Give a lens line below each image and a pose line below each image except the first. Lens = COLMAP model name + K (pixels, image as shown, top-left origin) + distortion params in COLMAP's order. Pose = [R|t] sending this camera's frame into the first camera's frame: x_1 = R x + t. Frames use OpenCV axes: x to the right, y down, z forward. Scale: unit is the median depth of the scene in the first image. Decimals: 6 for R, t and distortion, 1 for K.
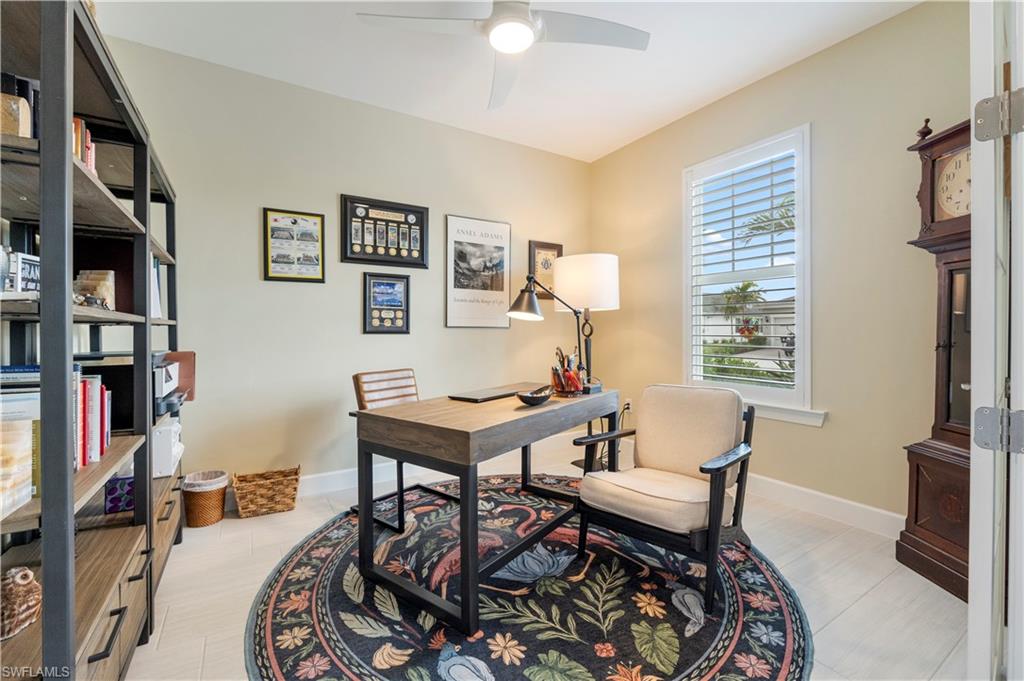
lens RADIAL K [[444.3, 0, 506.0], [0, 444.3, 338.6], [0, 0, 1]] dist [-0.005474, -0.001120]
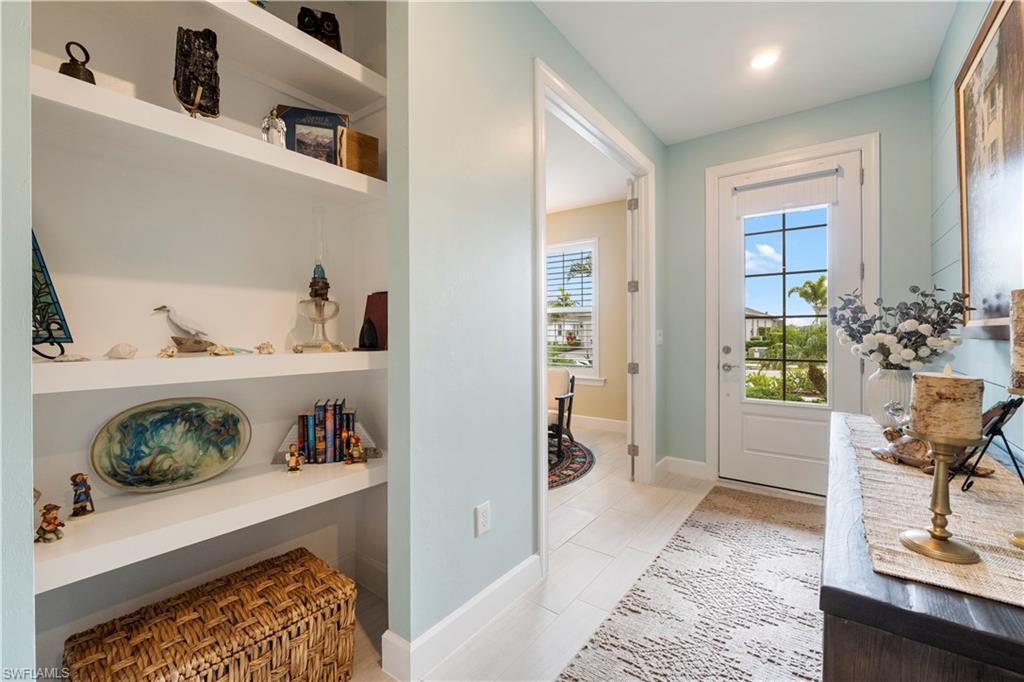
lens RADIAL K [[444.3, 0, 509.8], [0, 444.3, 336.7], [0, 0, 1]] dist [-0.005474, -0.001120]
pose [[0.931193, -0.006273, 0.364472, -0.531460], [0.010374, 0.999903, -0.009293, -0.019933], [-0.364378, 0.012435, 0.931168, -0.922175]]
